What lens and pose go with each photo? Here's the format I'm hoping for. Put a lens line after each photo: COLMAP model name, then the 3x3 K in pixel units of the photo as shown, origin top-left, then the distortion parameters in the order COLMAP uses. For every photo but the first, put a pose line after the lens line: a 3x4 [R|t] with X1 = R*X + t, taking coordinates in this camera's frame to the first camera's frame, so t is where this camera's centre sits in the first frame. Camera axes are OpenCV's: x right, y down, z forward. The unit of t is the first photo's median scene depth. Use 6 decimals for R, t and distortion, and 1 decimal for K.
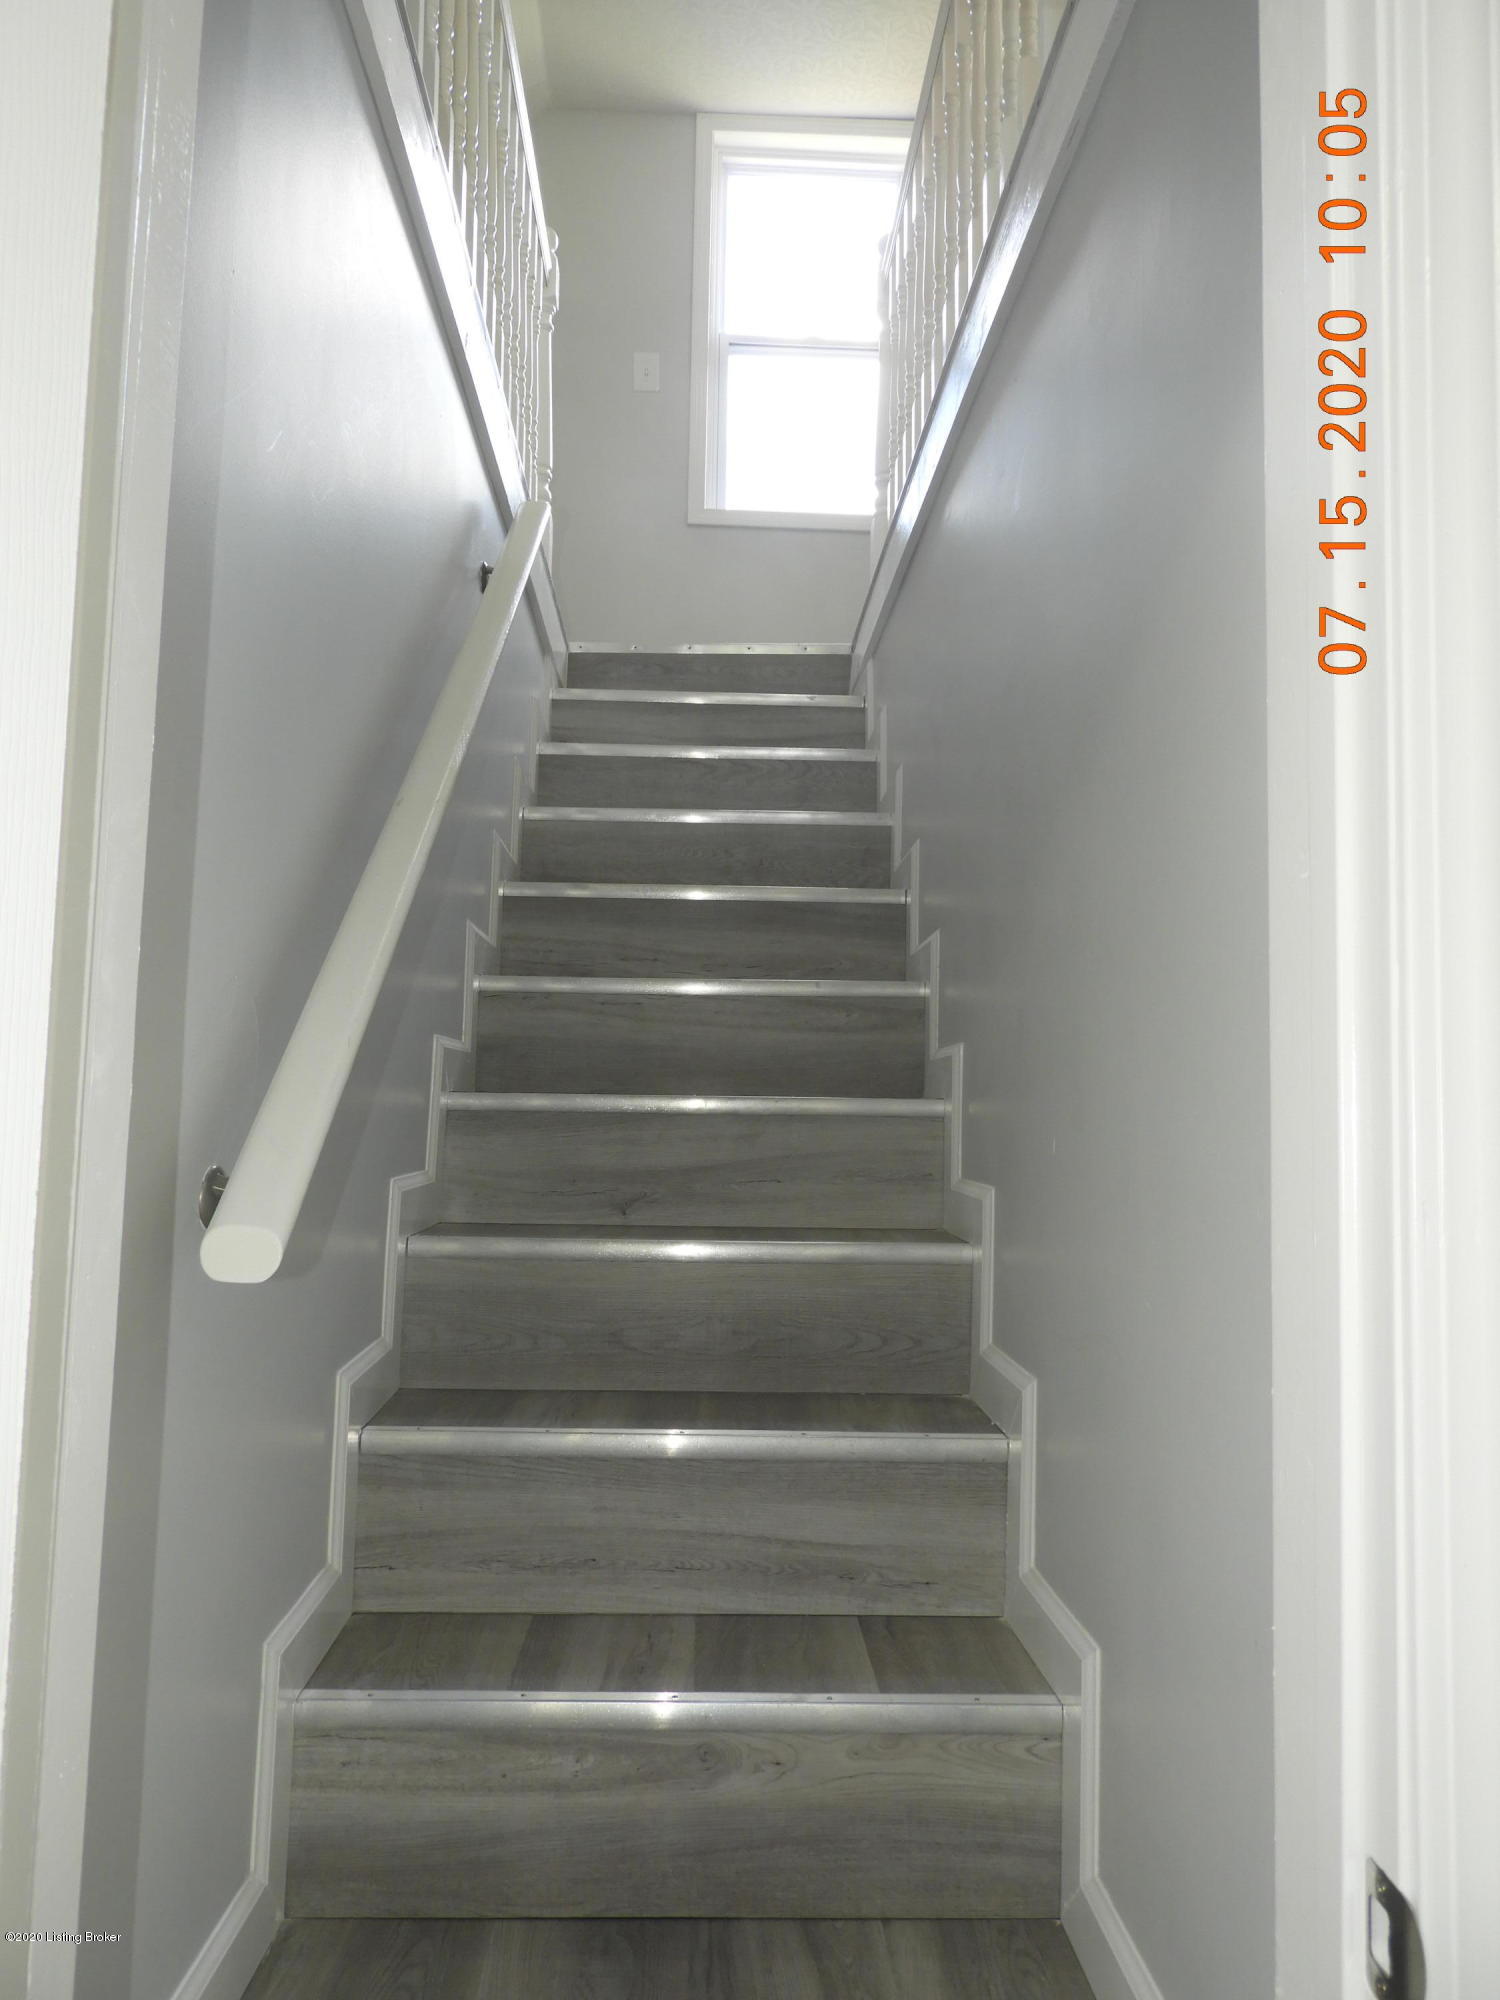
lens RADIAL K [[1418.5, 0, 751.0], [0, 1418.5, 1005.1], [0, 0, 1]] dist [0.007502, -0.003698]
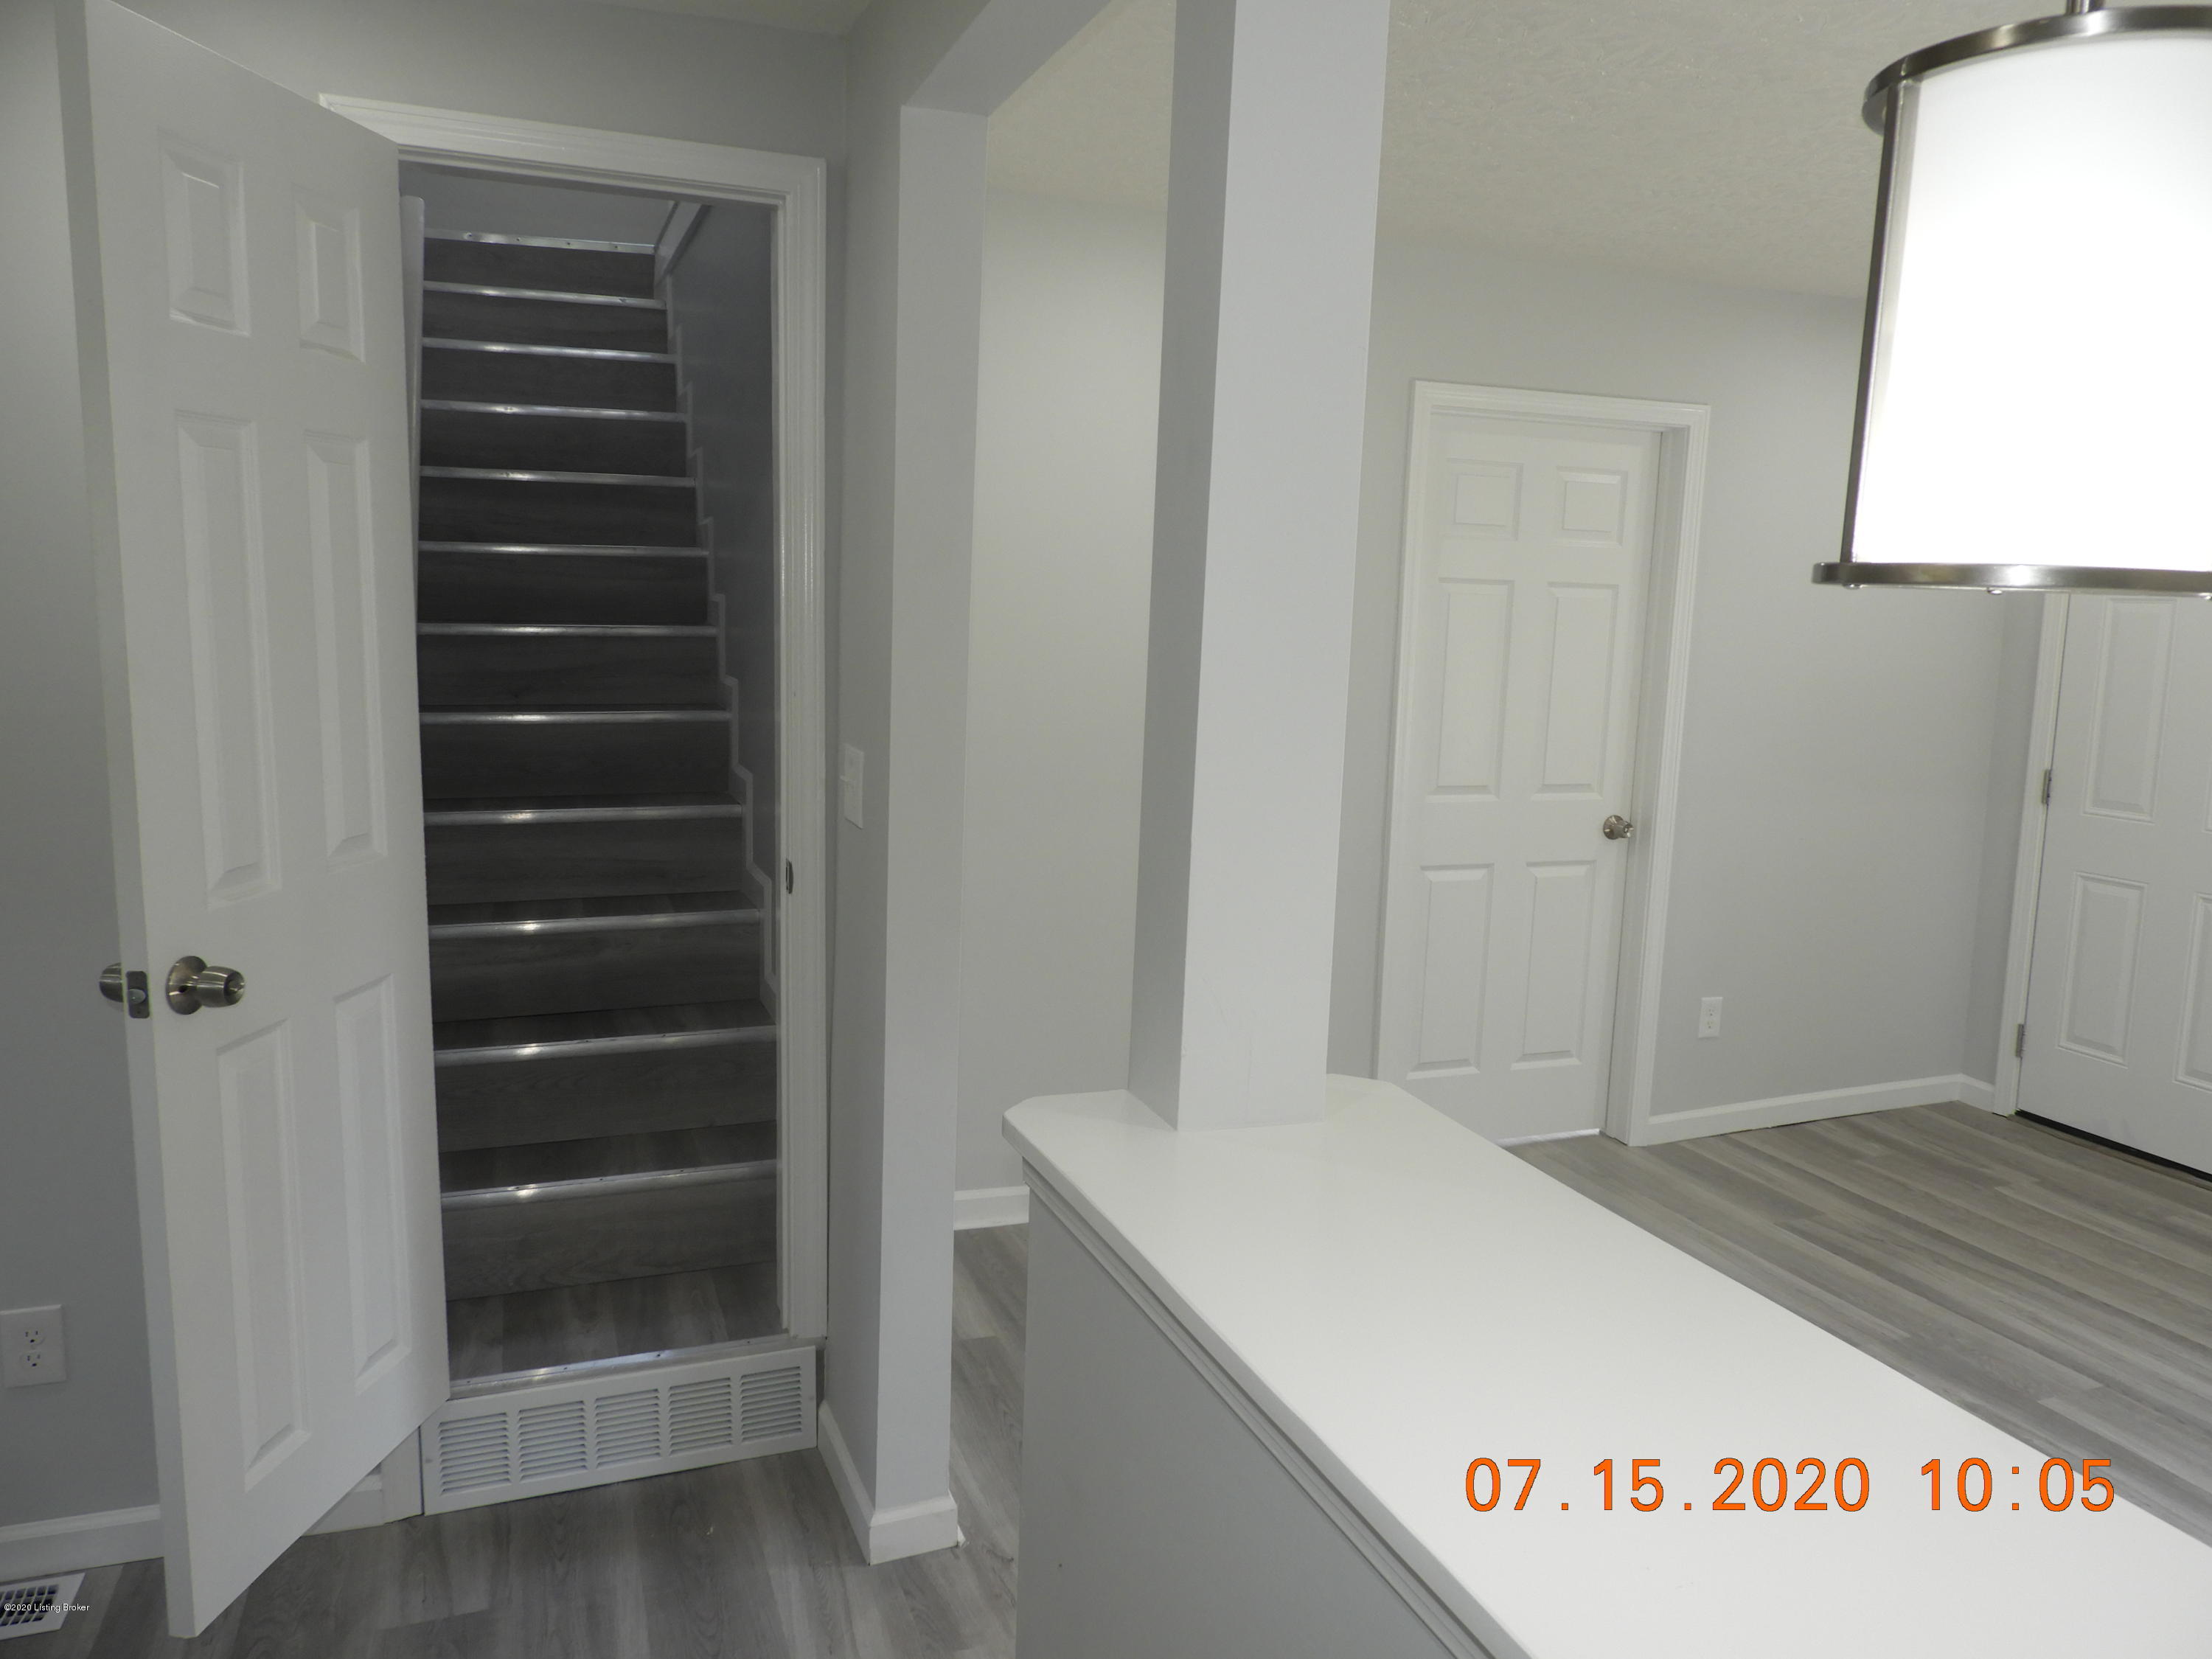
lens RADIAL K [[1568.8, 0, 1099.7], [0, 1568.8, 834.7], [0, 0, 1]] dist [0.007502, -0.003698]
pose [[0.949736, -0.051313, 0.308818, -0.016495], [-0.022704, 0.972587, 0.231427, -0.119898], [-0.312228, -0.226806, 0.922536, -0.816191]]
